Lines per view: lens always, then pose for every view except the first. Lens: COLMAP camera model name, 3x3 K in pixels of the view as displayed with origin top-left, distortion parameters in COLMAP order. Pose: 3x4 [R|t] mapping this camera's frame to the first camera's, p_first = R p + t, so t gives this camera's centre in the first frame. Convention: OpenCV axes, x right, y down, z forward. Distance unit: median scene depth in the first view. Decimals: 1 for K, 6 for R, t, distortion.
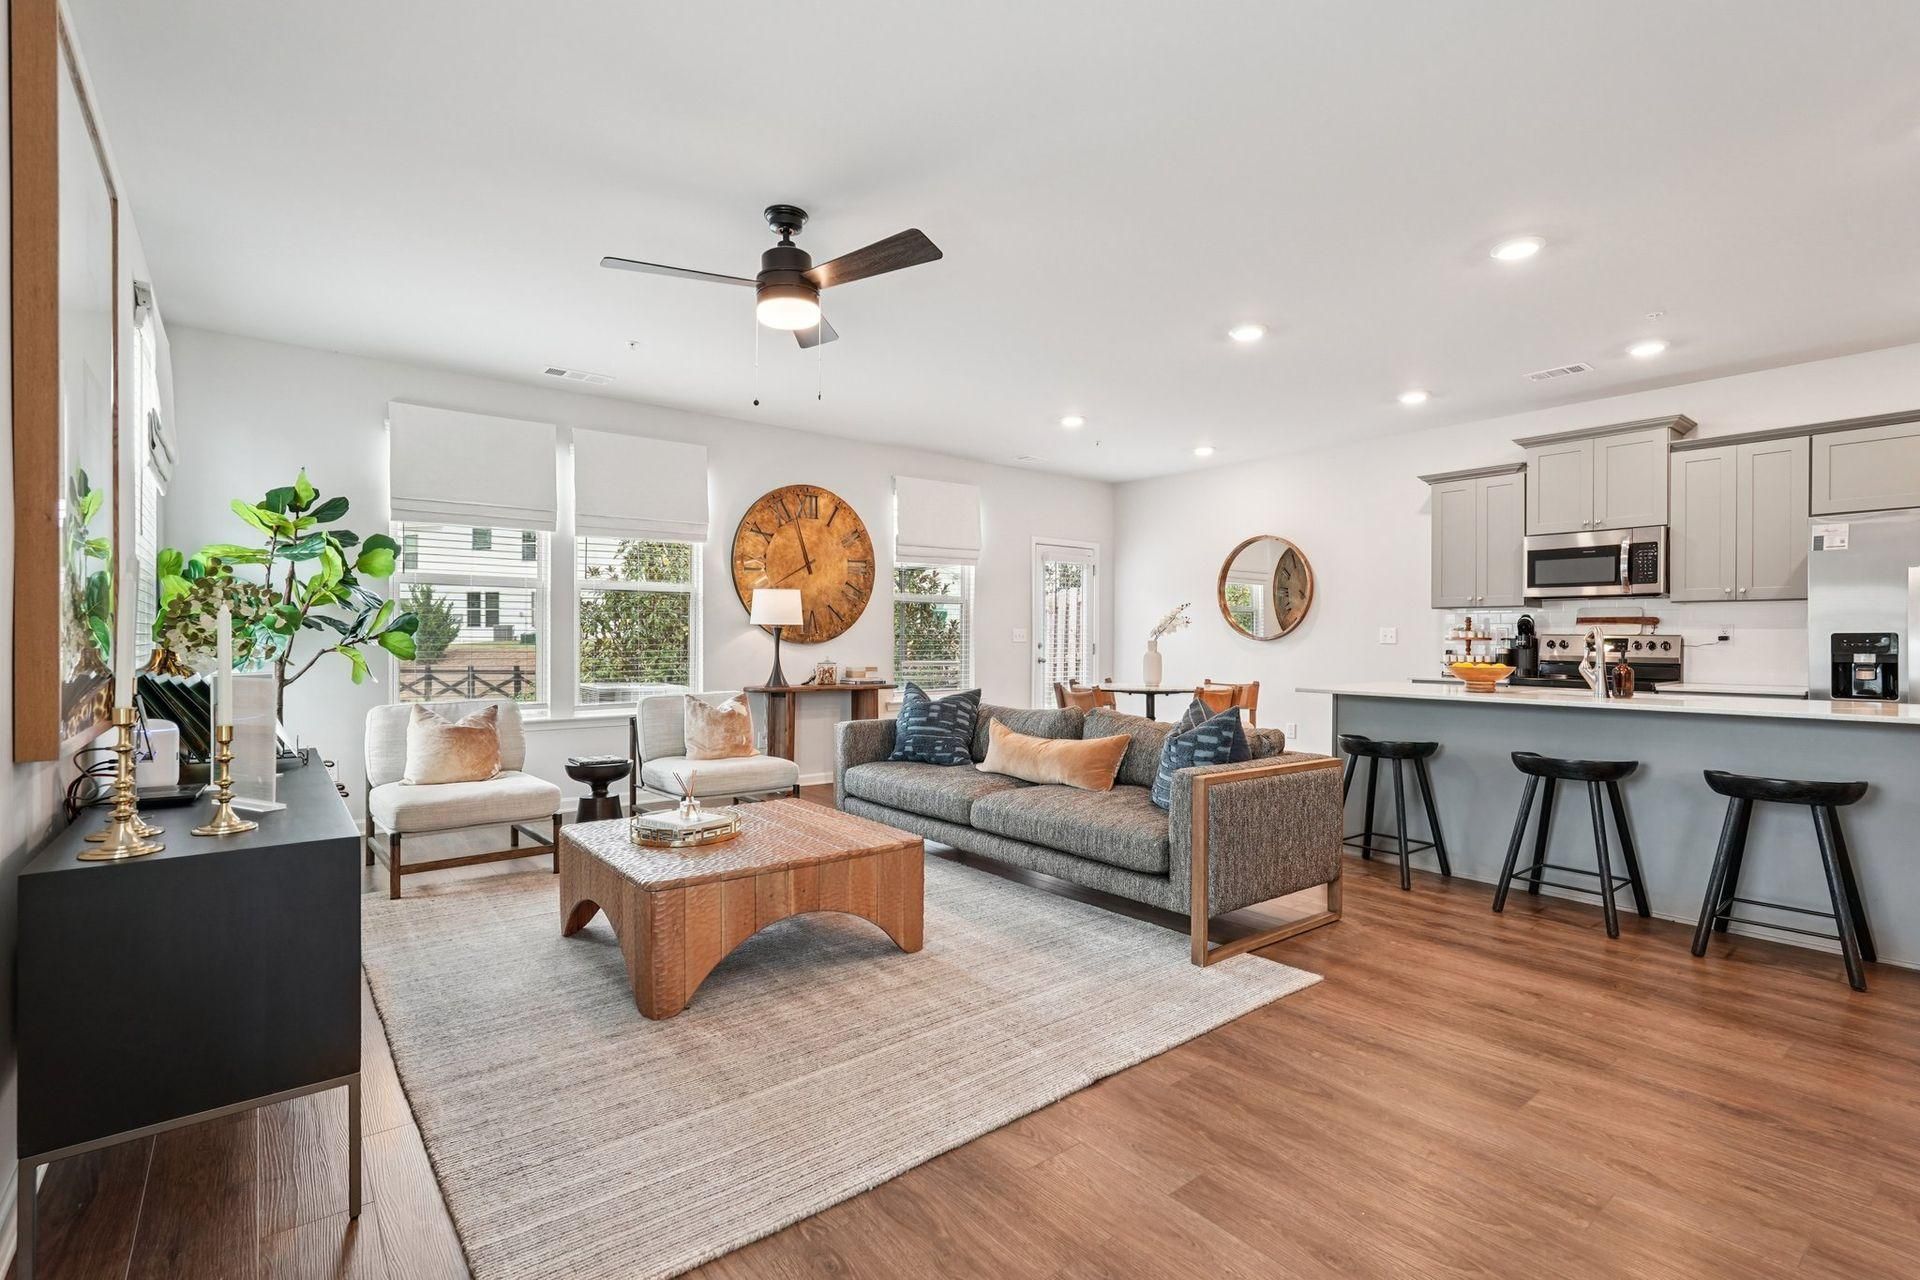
lens RADIAL K [[877.5, 0, 965.7], [0, 877.5, 645.4], [0, 0, 1]] dist [-0.001826, -0.000251]
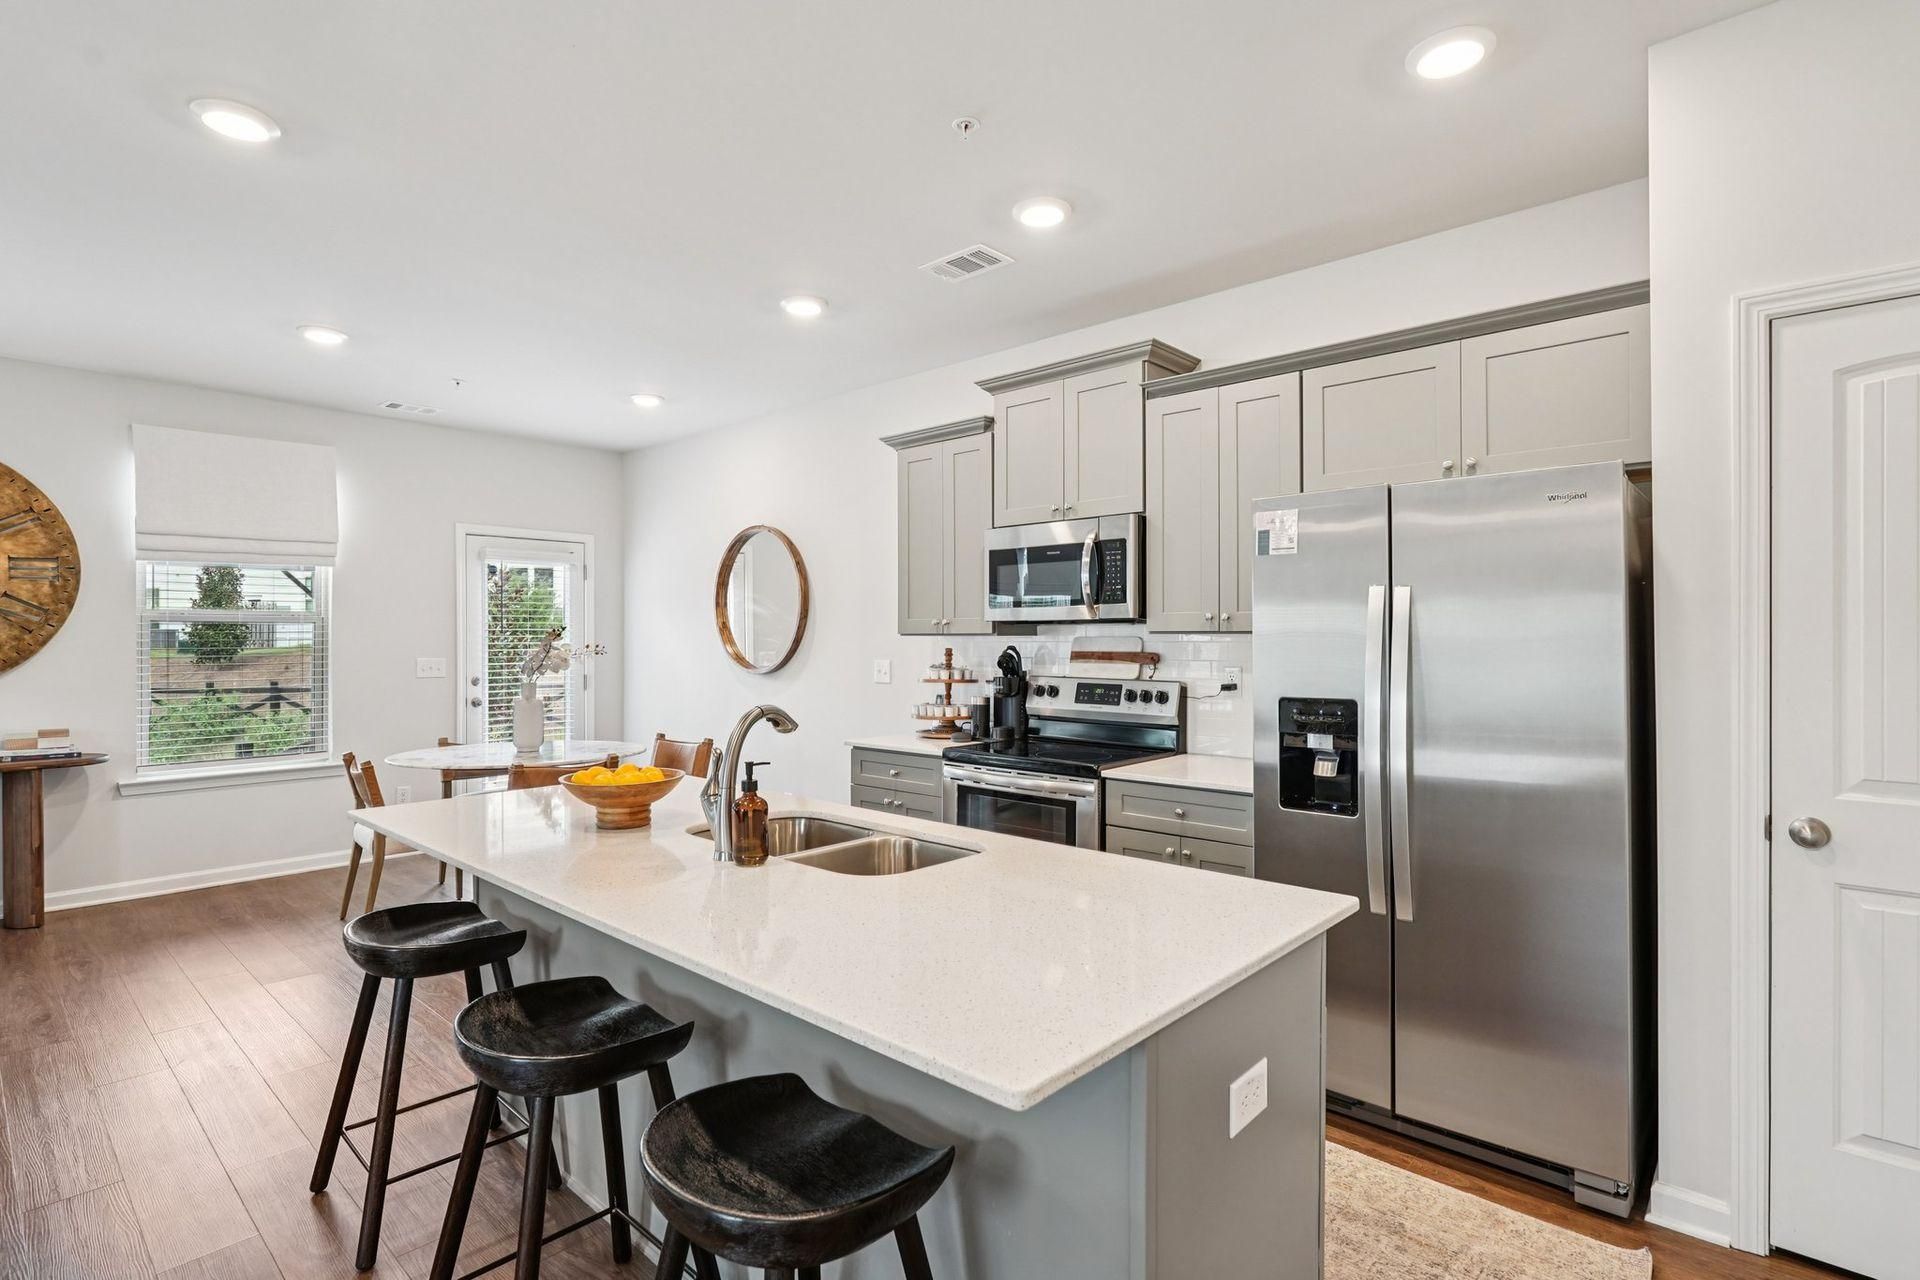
lens RADIAL K [[938.7, 0, 960.0], [0, 938.7, 640.0], [0, 0, 1]] dist [-0.004490, -0.000372]
pose [[0.989243, -0.006891, 0.146121, 0.472367], [0.007570, 0.999963, -0.004090, -0.035108], [-0.146088, 0.005152, 0.989258, 0.283057]]
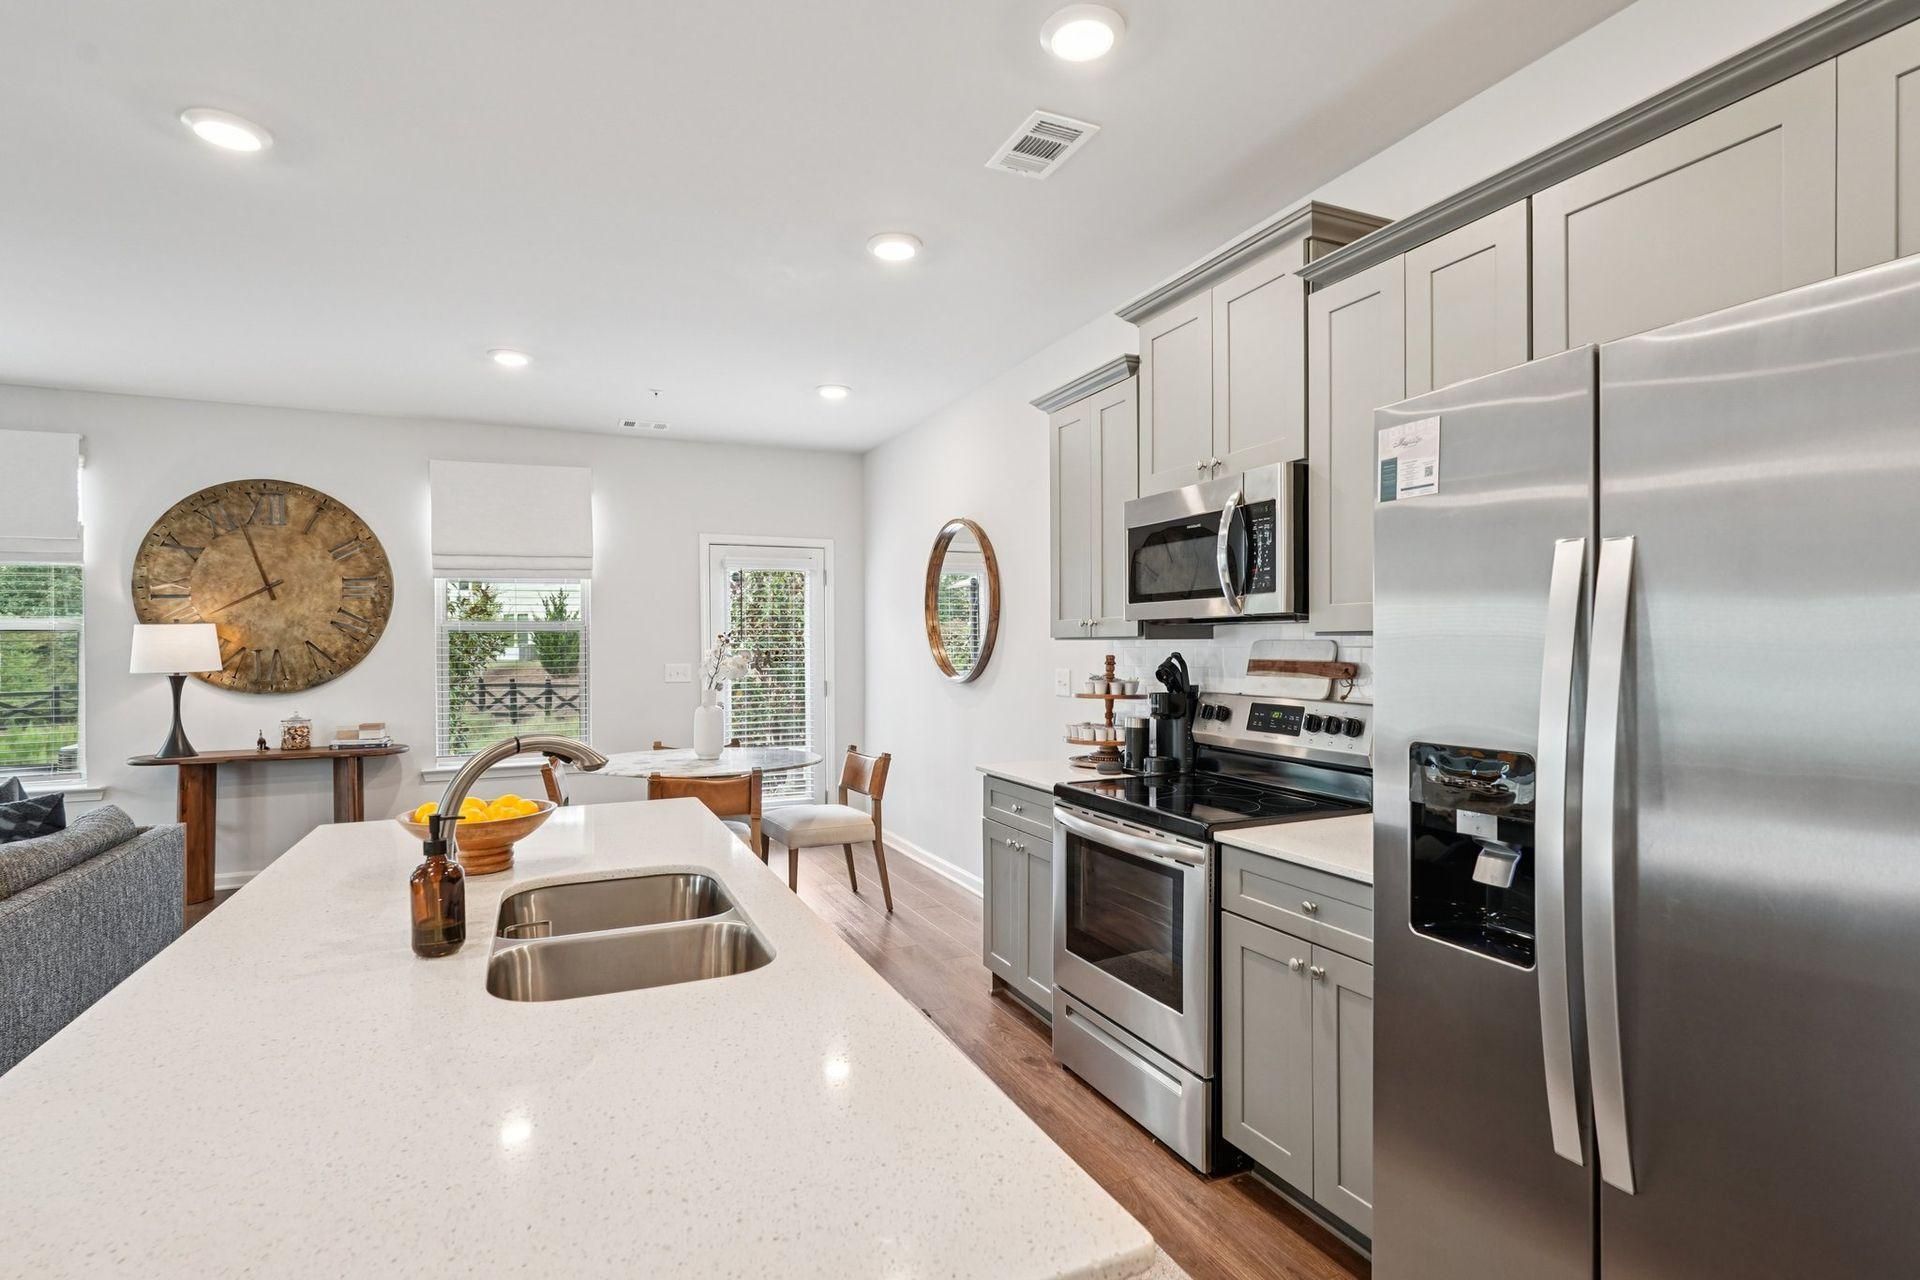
lens RADIAL K [[945.2, 0, 955.8], [0, 945.2, 654.4], [0, 0, 1]] dist [0.001269, 0.000386]
pose [[0.964237, -0.007658, -0.264929, 0.630363], [0.008511, 0.999962, 0.002071, -0.034457], [0.264903, -0.004252, 0.964266, 0.410410]]
